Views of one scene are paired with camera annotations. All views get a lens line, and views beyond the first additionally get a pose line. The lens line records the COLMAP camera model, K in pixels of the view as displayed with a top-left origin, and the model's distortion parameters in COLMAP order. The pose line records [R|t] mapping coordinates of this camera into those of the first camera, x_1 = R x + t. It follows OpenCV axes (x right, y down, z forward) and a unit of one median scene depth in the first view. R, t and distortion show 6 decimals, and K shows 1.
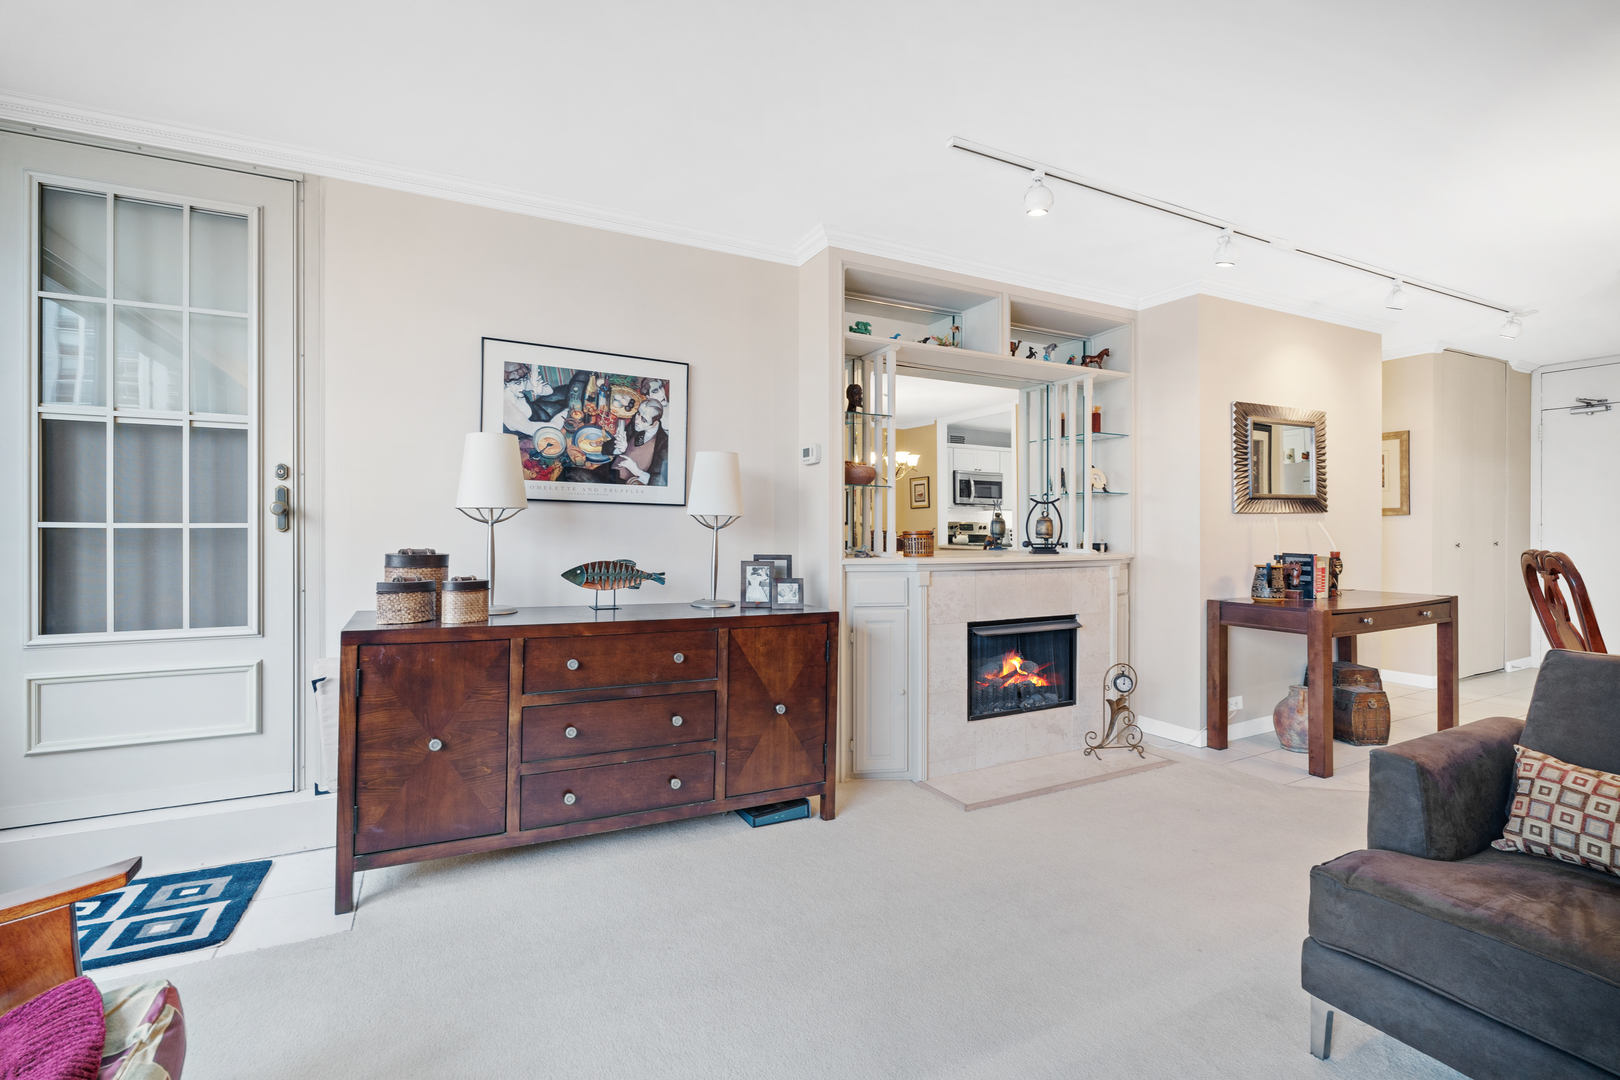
lens RADIAL K [[739.9, 0, 808.8], [0, 739.9, 523.8], [0, 0, 1]] dist [-0.010183, 0.003228]
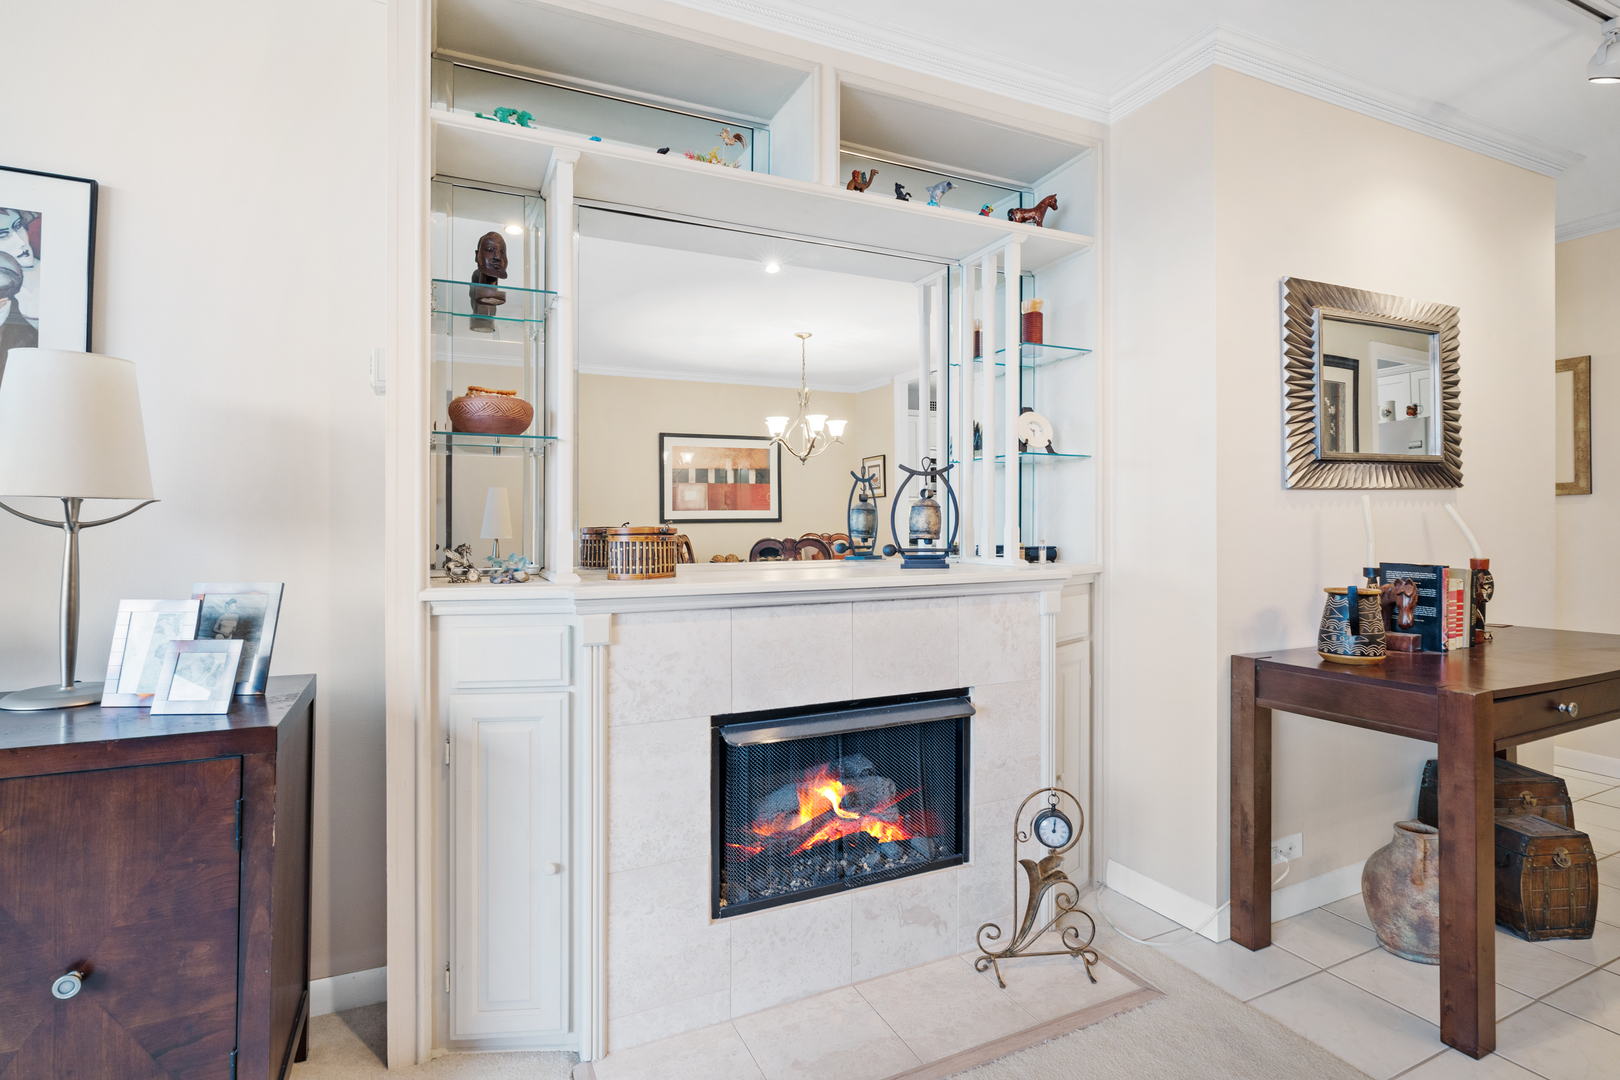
lens RADIAL K [[806.1, 0, 809.8], [0, 806.1, 531.7], [0, 0, 1]] dist [-0.012405, 0.004303]
pose [[0.999120, -0.009087, -0.040941, 0.272189], [0.009635, 0.999867, 0.013196, 0.005885], [0.040816, -0.013578, 0.999074, 0.432119]]
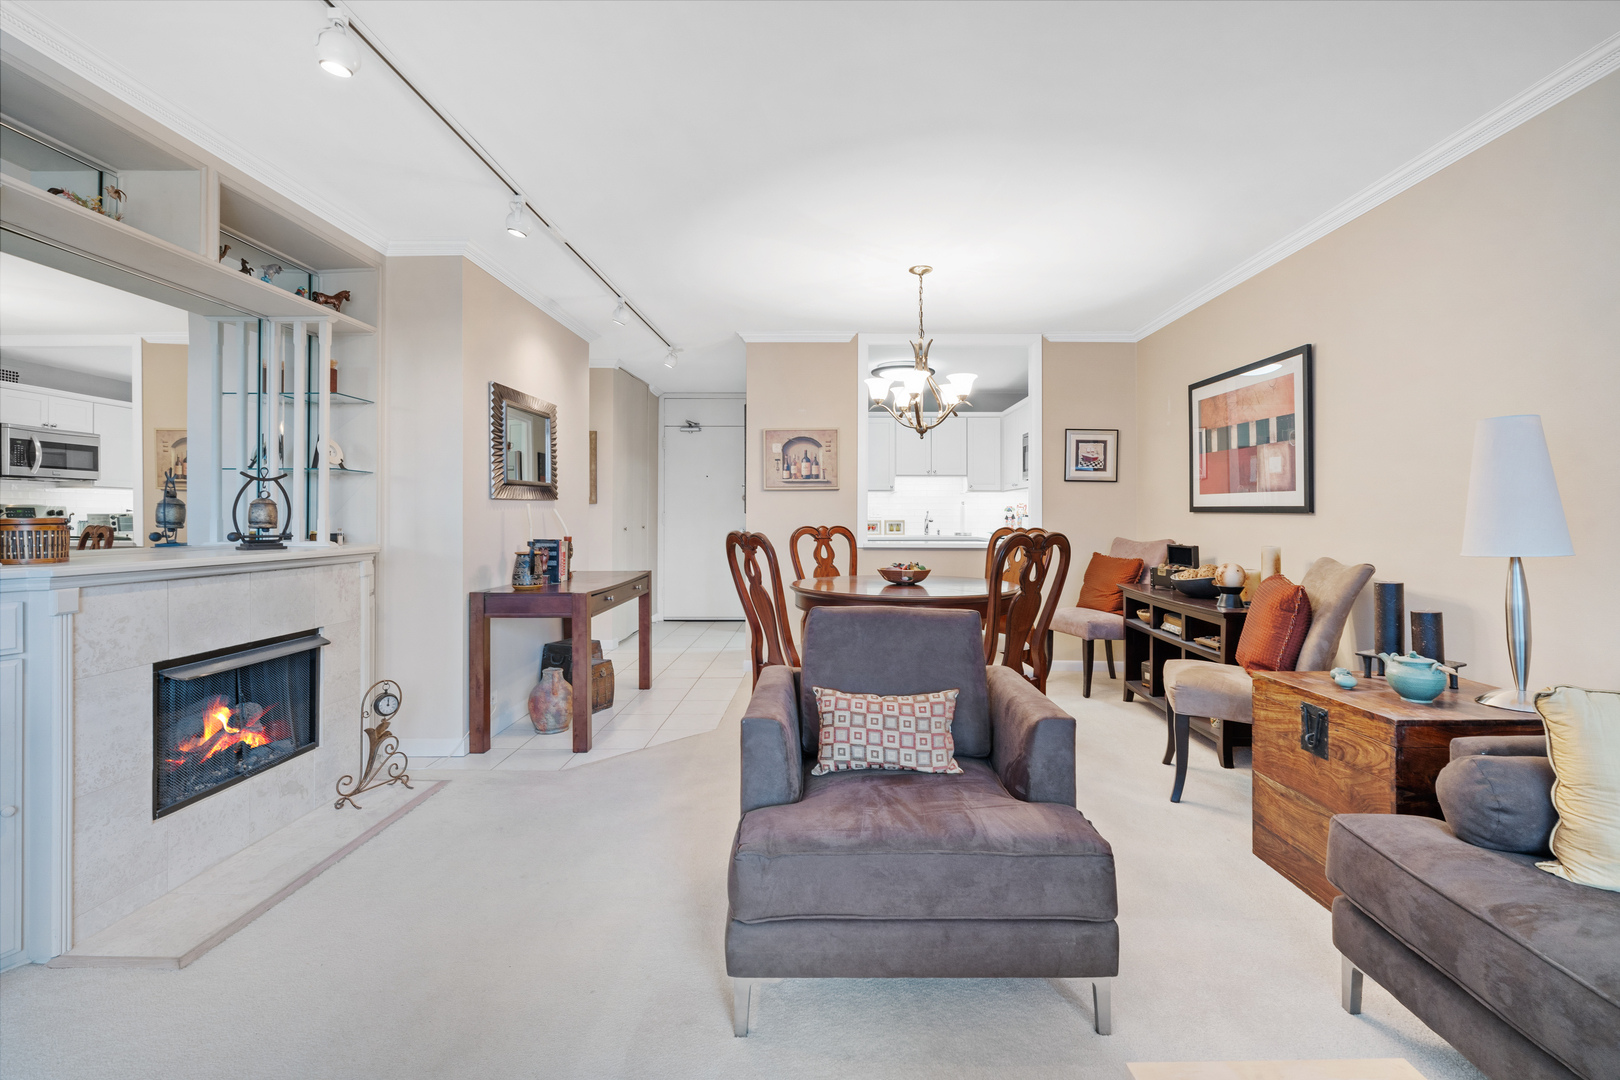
lens RADIAL K [[739.9, 0, 832.4], [0, 739.9, 508.4], [0, 0, 1]] dist [-0.010183, 0.003228]
pose [[0.462024, 0.008688, 0.886825, -0.067134], [-0.006365, 0.999959, -0.006480, 0.001556], [-0.886845, -0.002650, 0.462060, 0.178834]]
